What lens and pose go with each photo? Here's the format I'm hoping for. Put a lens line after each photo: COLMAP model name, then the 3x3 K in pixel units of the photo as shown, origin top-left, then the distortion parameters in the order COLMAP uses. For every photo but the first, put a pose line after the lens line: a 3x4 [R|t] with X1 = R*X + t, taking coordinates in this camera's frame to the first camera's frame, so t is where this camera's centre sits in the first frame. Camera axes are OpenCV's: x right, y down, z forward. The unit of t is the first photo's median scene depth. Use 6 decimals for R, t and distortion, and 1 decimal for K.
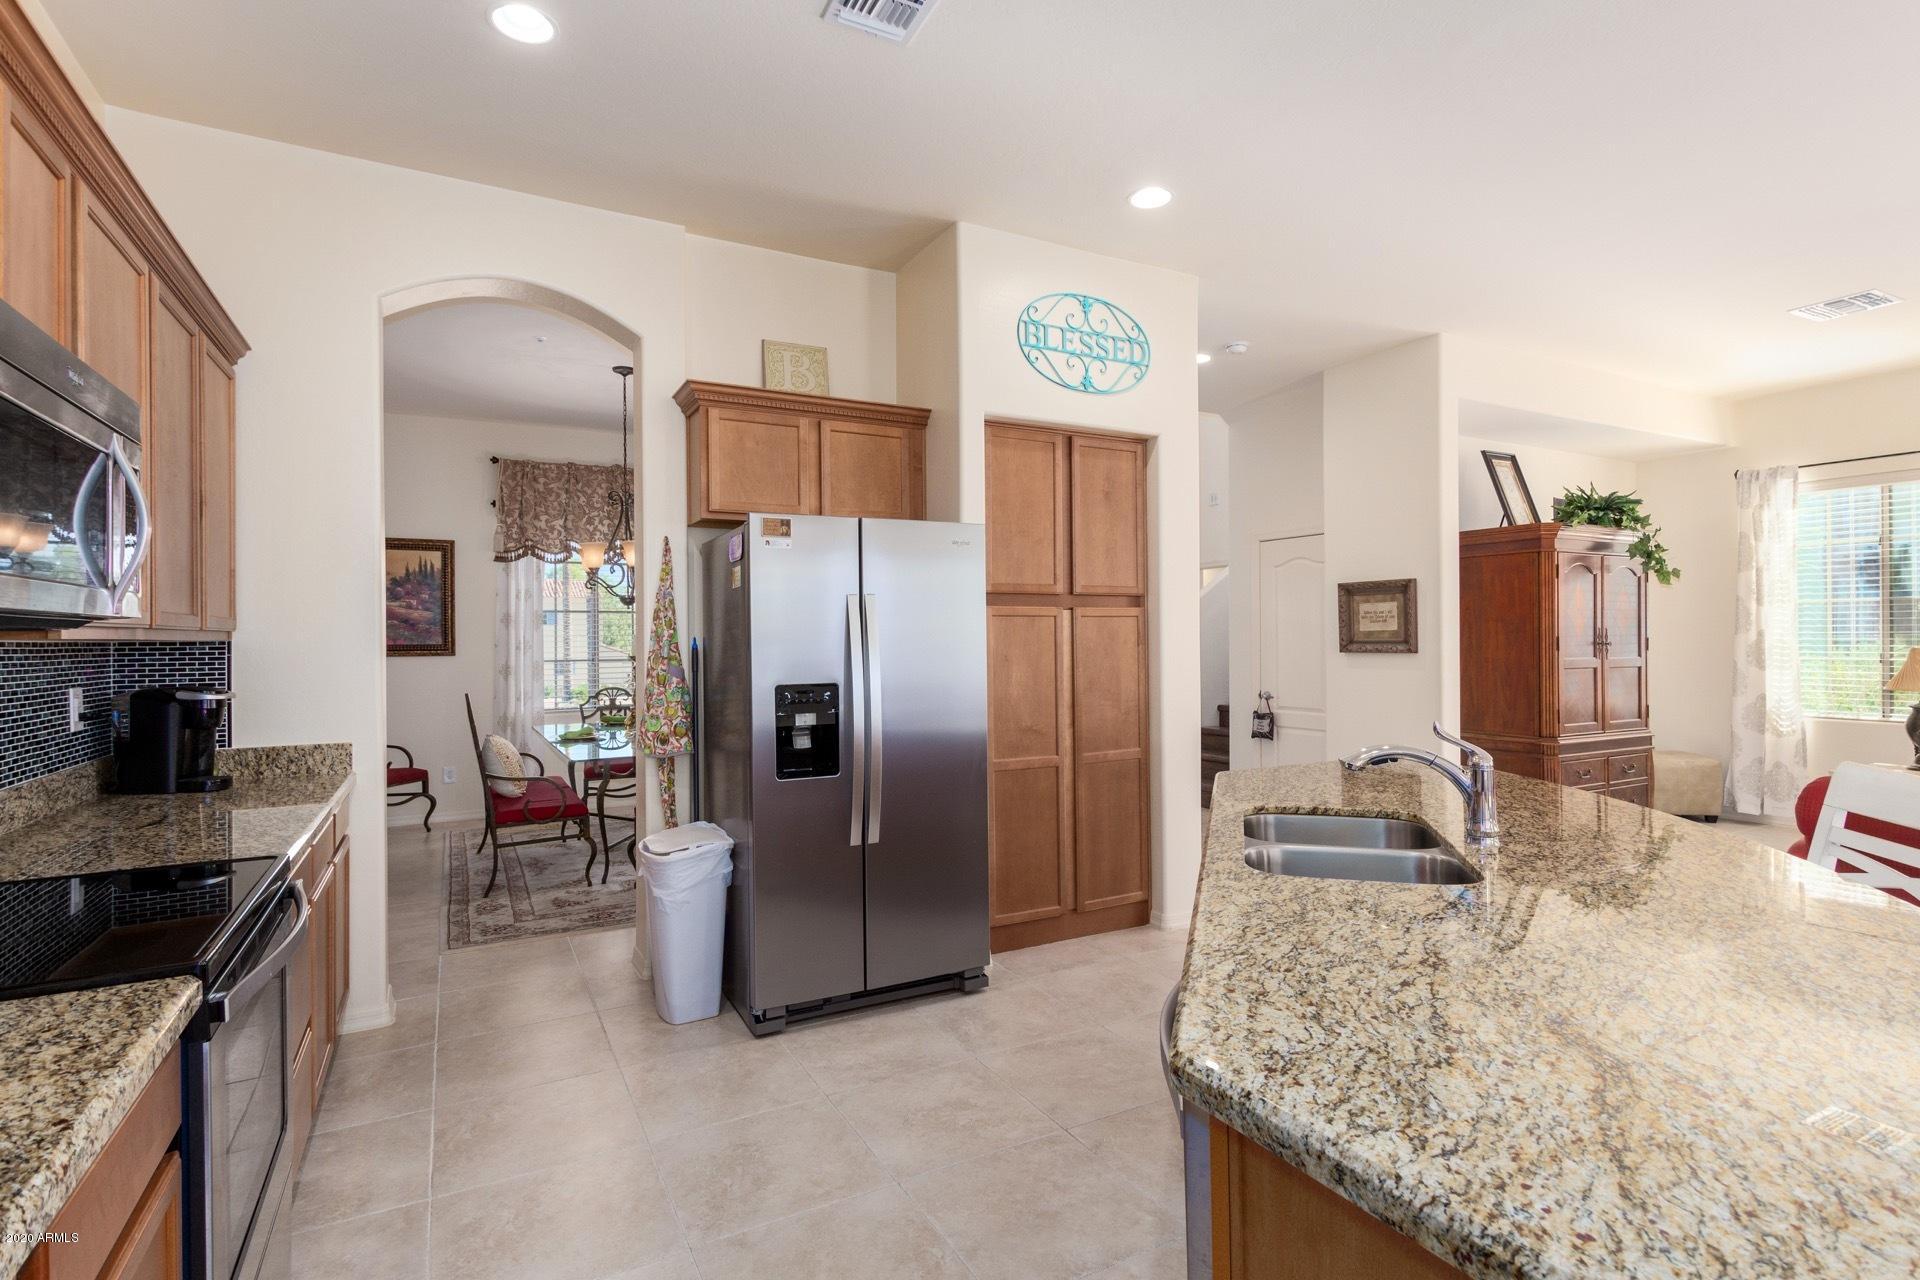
lens RADIAL K [[937.5, 0, 967.9], [0, 937.5, 639.7], [0, 0, 1]] dist [0.014776, -0.000487]
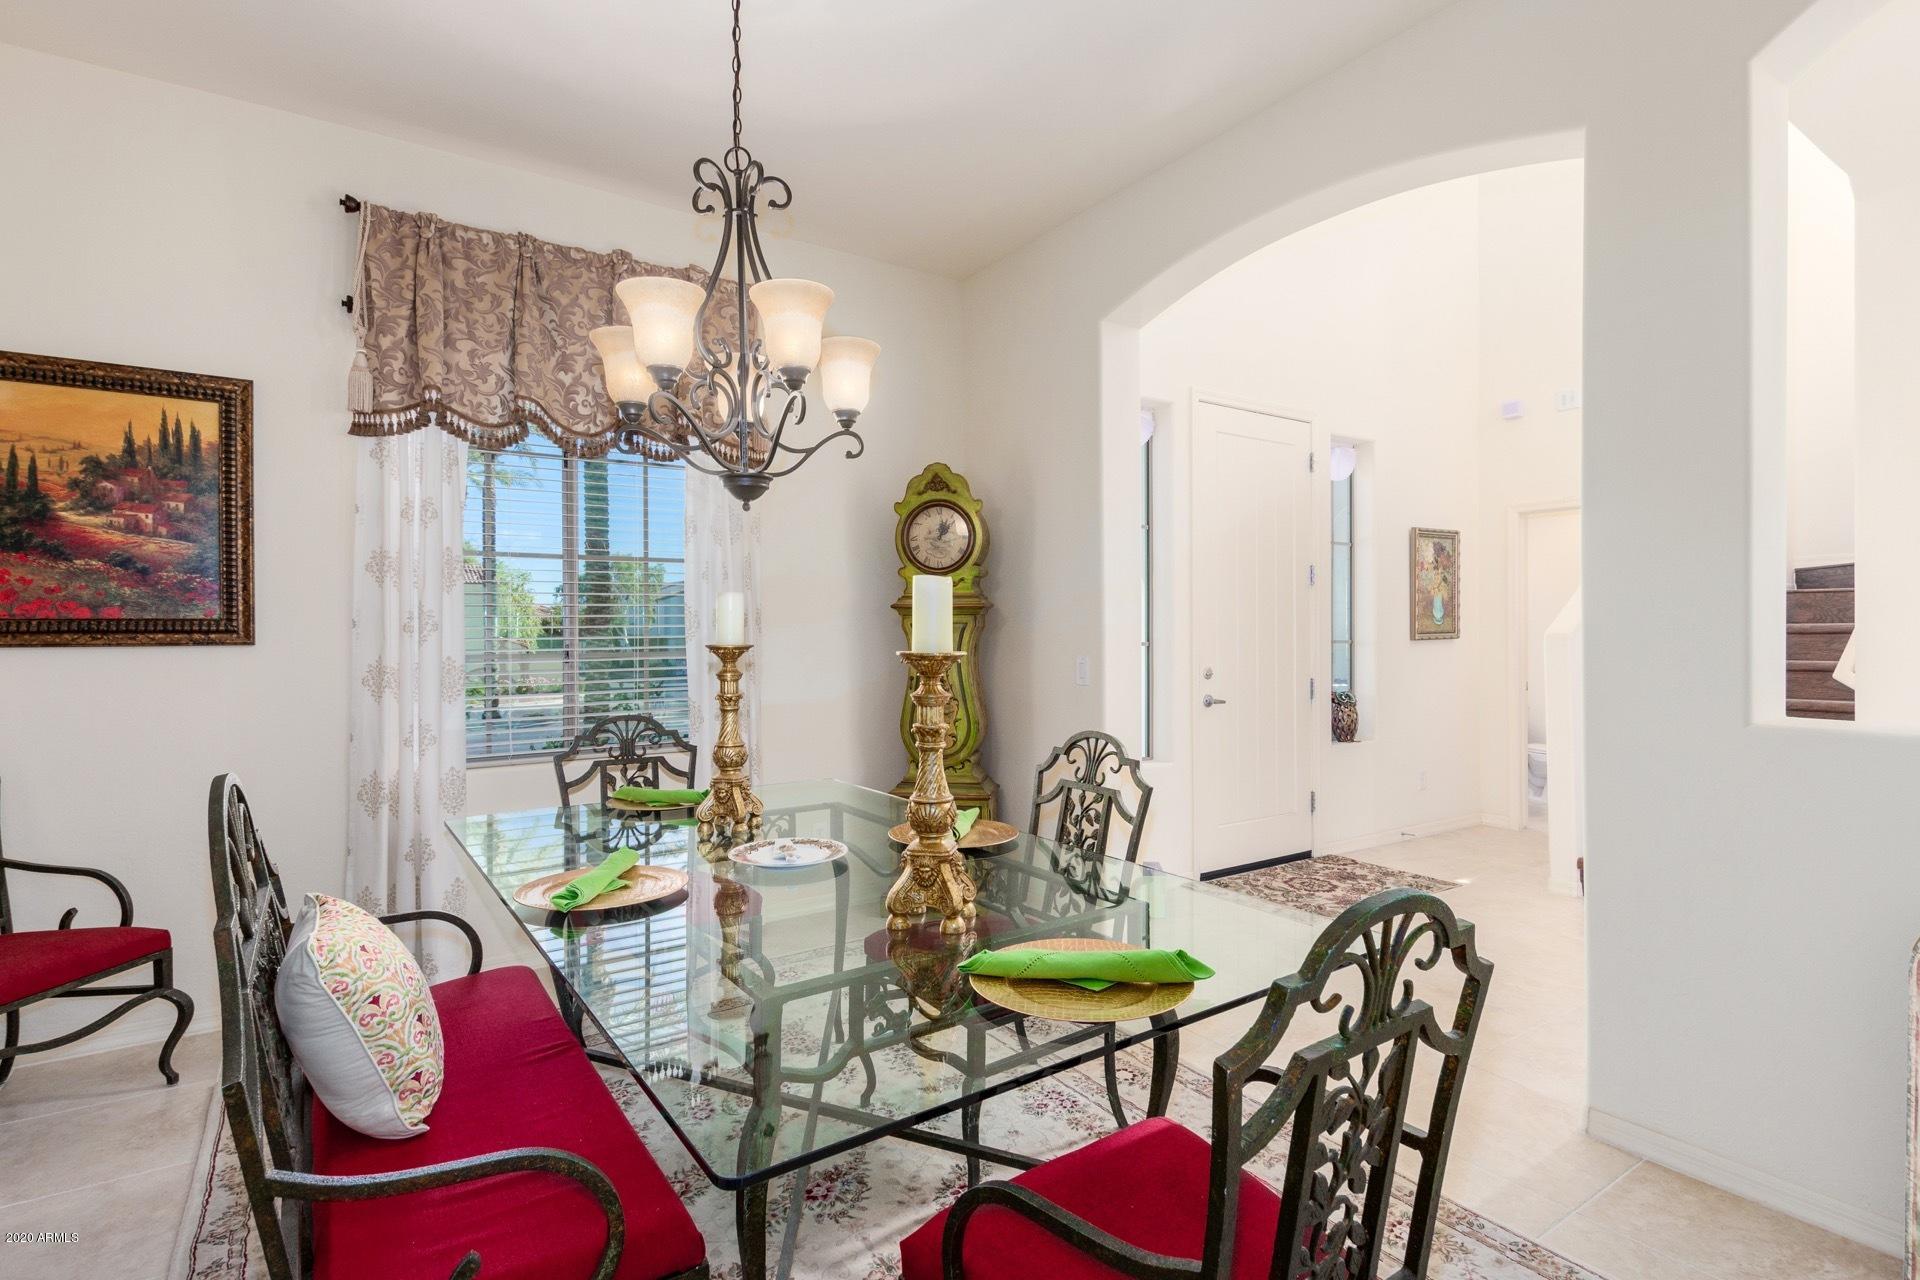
lens RADIAL K [[937.5, 0, 961.0], [0, 937.5, 638.4], [0, 0, 1]] dist [0.014776, -0.000487]
pose [[0.994651, 0.004142, 0.103205, -0.261626], [-0.004597, 0.999981, 0.004179, 0.010585], [-0.103186, -0.004631, 0.994651, 0.525876]]
